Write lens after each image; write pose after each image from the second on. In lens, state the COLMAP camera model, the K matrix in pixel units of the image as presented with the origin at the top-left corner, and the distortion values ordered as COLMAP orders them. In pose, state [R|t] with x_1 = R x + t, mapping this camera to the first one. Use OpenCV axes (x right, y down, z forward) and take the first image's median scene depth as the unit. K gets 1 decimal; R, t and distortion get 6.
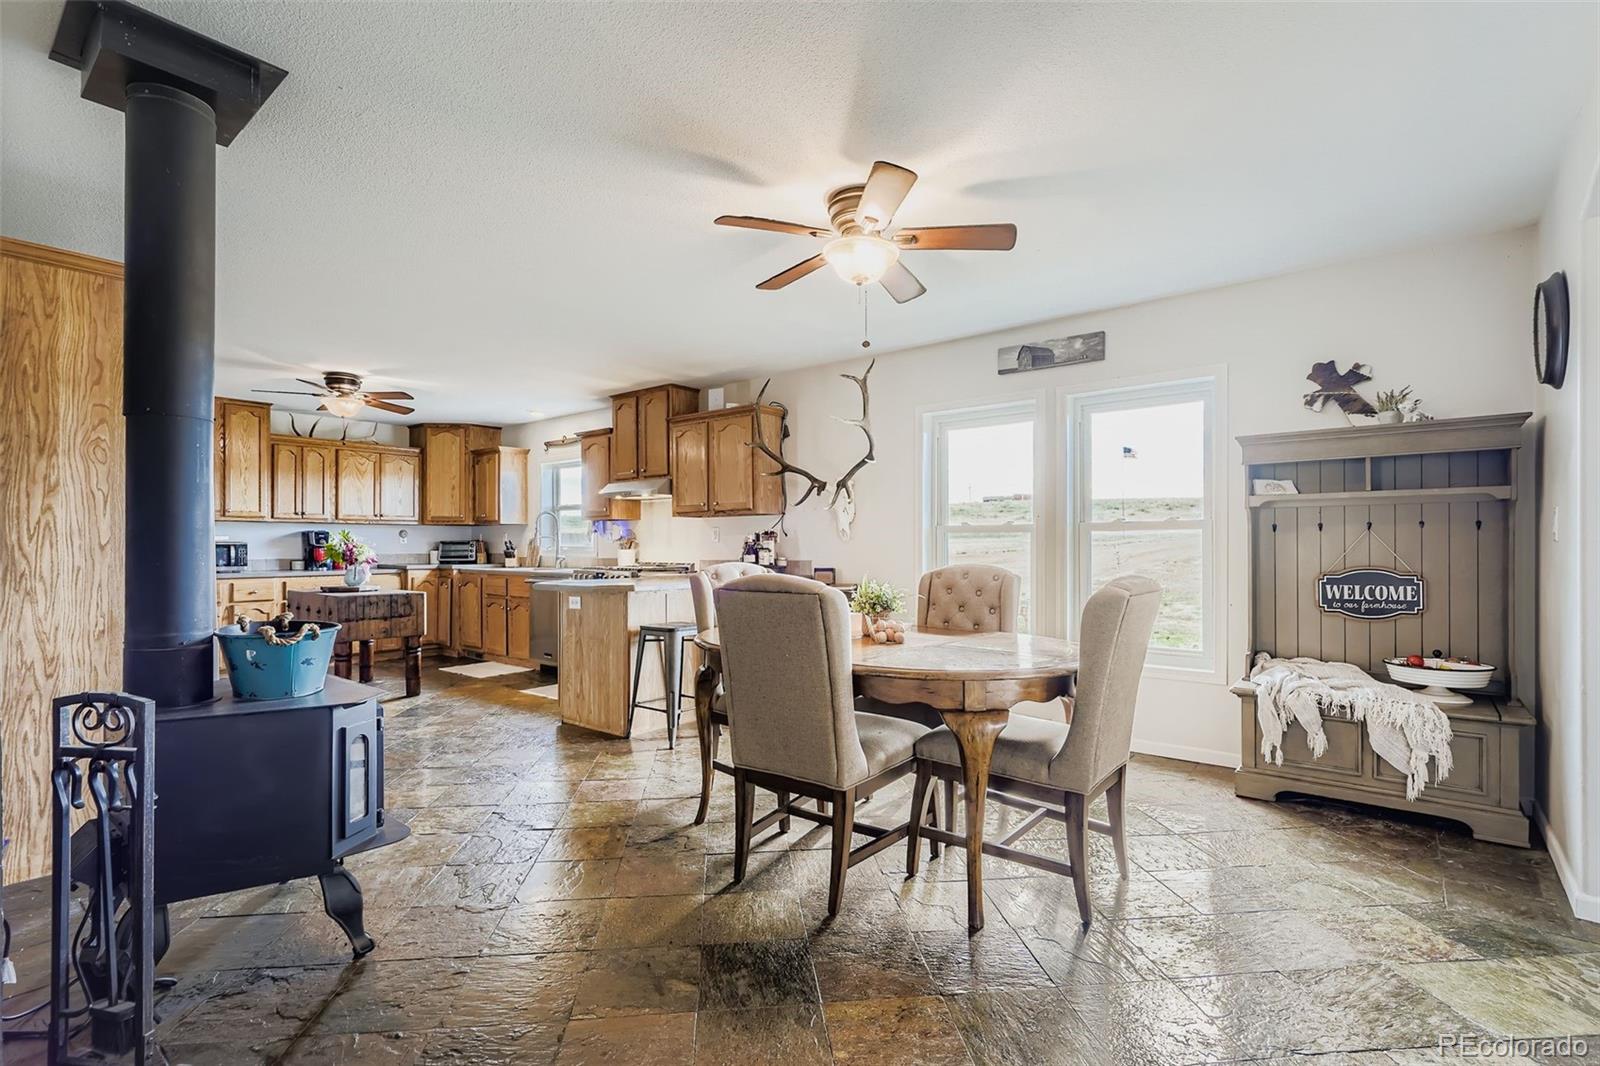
lens RADIAL K [[731.9, 0, 810.2], [0, 731.9, 545.7], [0, 0, 1]] dist [0.002666, -0.000581]
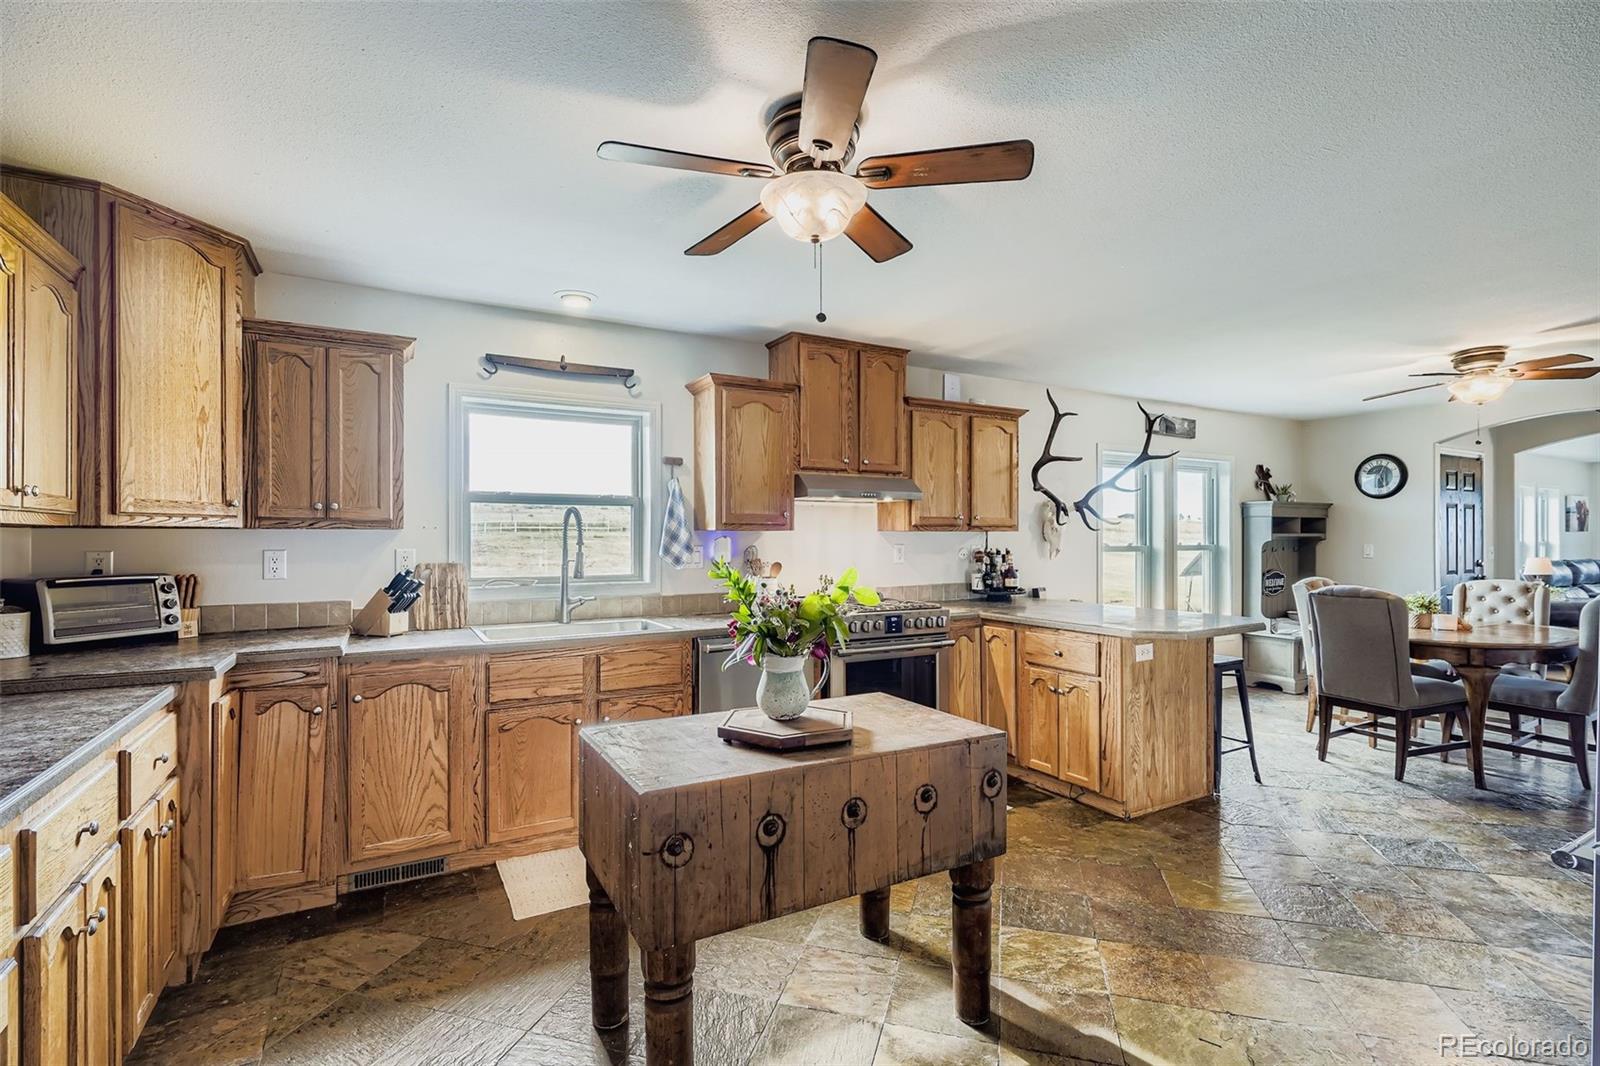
lens RADIAL K [[731.9, 0, 797.5], [0, 731.9, 538.6], [0, 0, 1]] dist [0.002666, -0.000581]
pose [[0.374614, 0.001487, 0.927180, -0.829786], [0.002232, 0.999994, -0.002506, -0.027709], [-0.927178, 0.003008, 0.374608, 0.751554]]
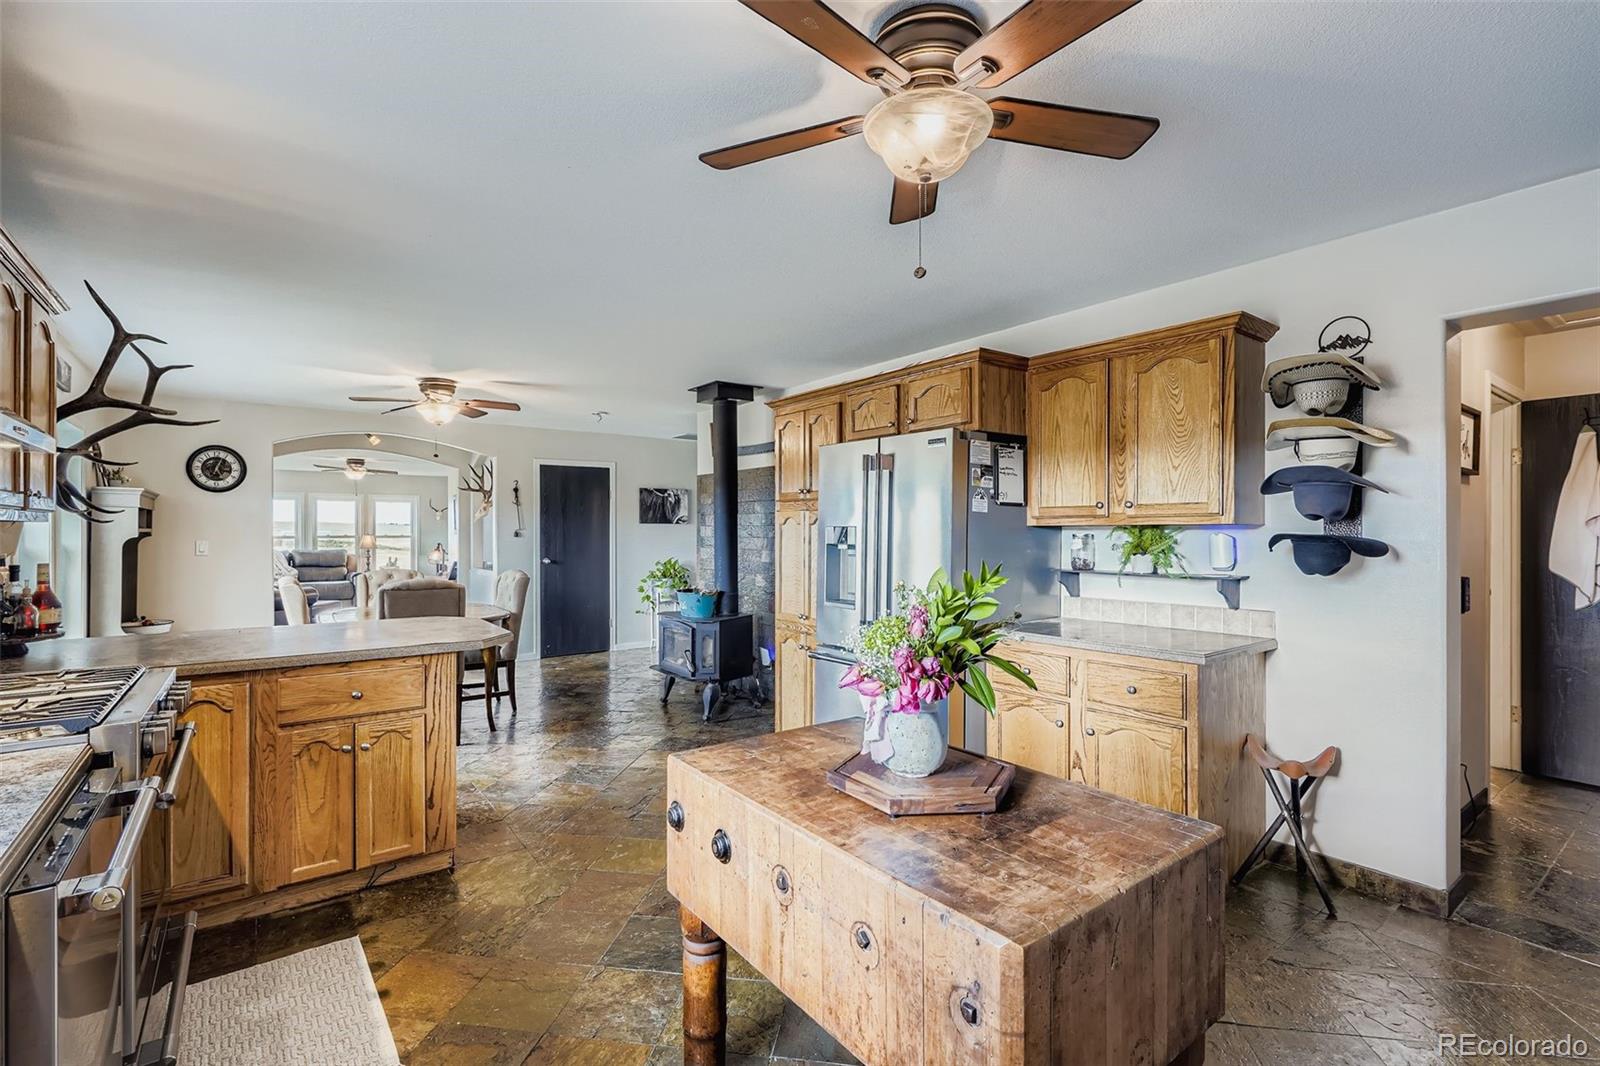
lens RADIAL K [[731.9, 0, 800.1], [0, 731.9, 533.6], [0, 0, 1]] dist [0.002666, -0.000581]
pose [[-0.968652, 0.002972, 0.248403, -0.562841], [0.004014, 0.999985, 0.003691, -0.030439], [-0.248388, 0.004572, -0.968650, 1.118522]]
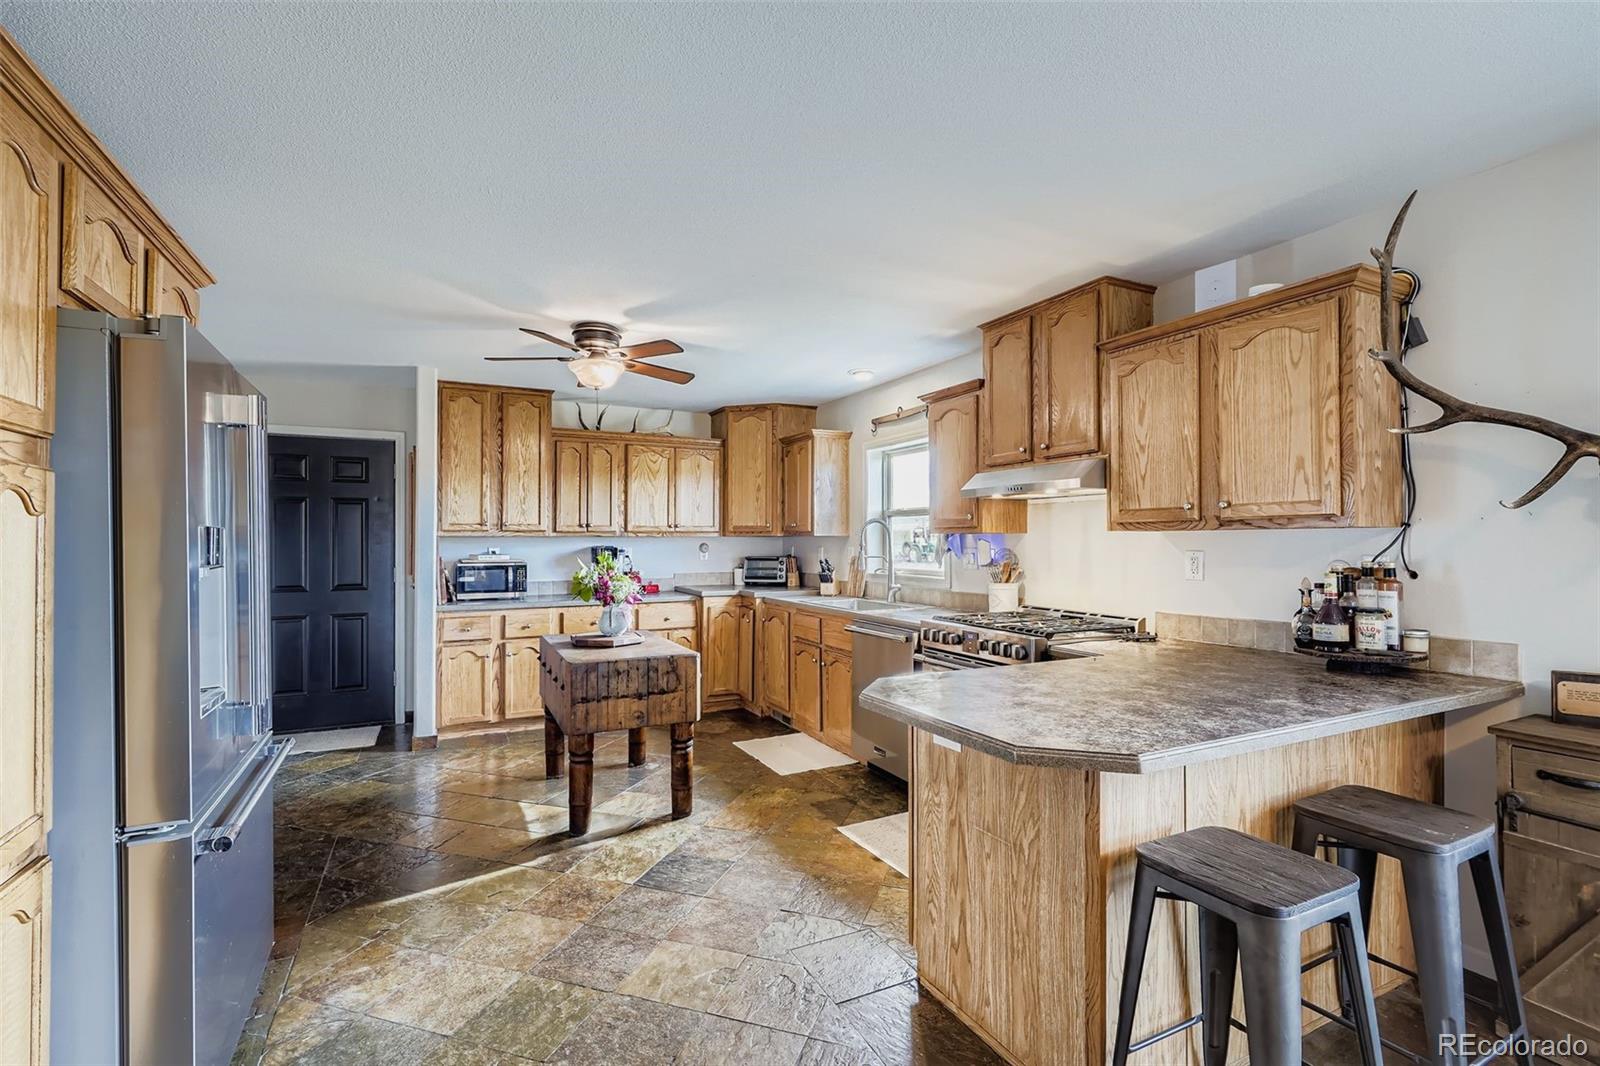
lens RADIAL K [[731.9, 0, 802.6], [0, 731.9, 531.1], [0, 0, 1]] dist [0.002666, -0.000581]
pose [[0.907969, -0.004161, -0.419016, -0.152461], [-0.002173, 0.999891, -0.014637, -0.028556], [0.419031, 0.014201, 0.907861, 0.395418]]
